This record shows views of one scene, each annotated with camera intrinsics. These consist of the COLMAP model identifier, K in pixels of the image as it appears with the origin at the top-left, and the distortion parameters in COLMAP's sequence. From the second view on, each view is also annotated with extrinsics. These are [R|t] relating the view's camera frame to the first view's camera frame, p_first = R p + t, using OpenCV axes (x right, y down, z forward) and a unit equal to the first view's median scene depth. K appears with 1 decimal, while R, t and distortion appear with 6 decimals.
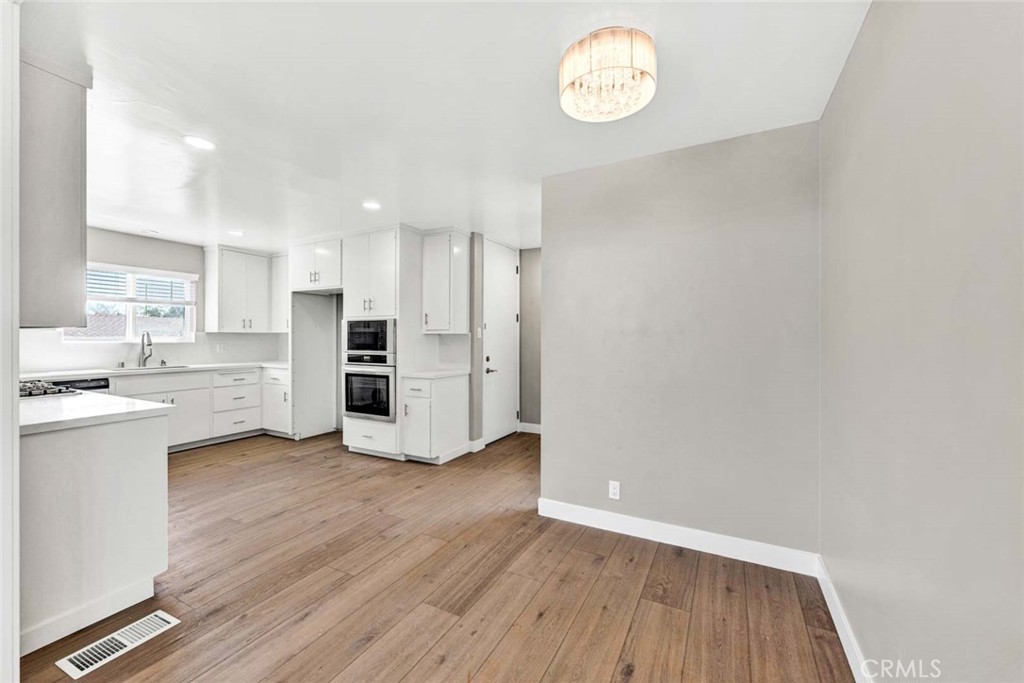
lens RADIAL K [[423.2, 0, 511.0], [0, 423.2, 340.8], [0, 0, 1]] dist [0.002053, 0.000001]
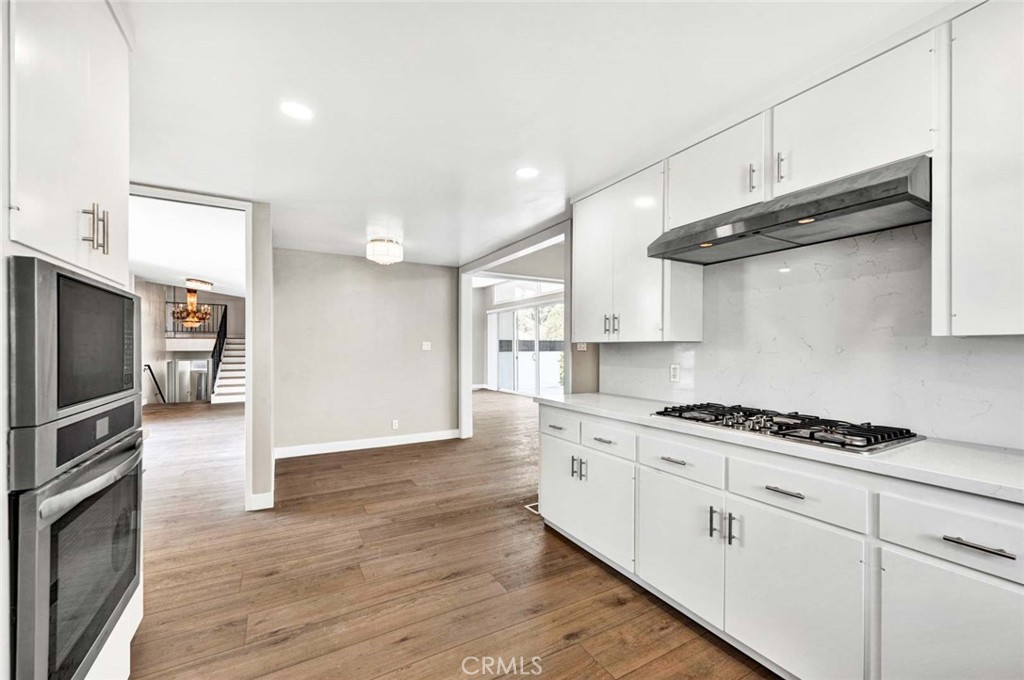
lens RADIAL K [[413.8, 0, 510.0], [0, 413.8, 342.6], [0, 0, 1]] dist [-0.000421, -0.000214]
pose [[-0.851363, 0.006854, 0.524532, -1.028982], [0.006126, 0.999976, -0.003124, -0.020195], [-0.524541, 0.000554, -0.851385, 1.572209]]
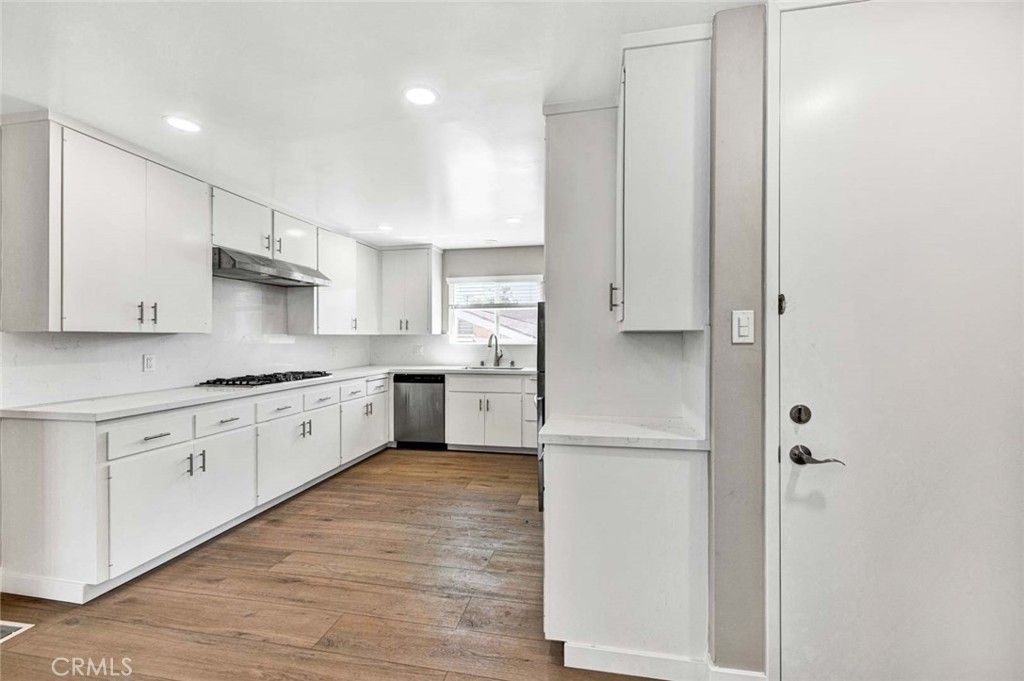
lens RADIAL K [[413.8, 0, 510.0], [0, 413.8, 343.1], [0, 0, 1]] dist [-0.000421, -0.000214]
pose [[0.290367, 0.009142, -0.956872, 0.243648], [-0.003647, 0.999958, 0.008447, -0.011648], [0.956908, 0.001037, 0.290388, 1.138867]]
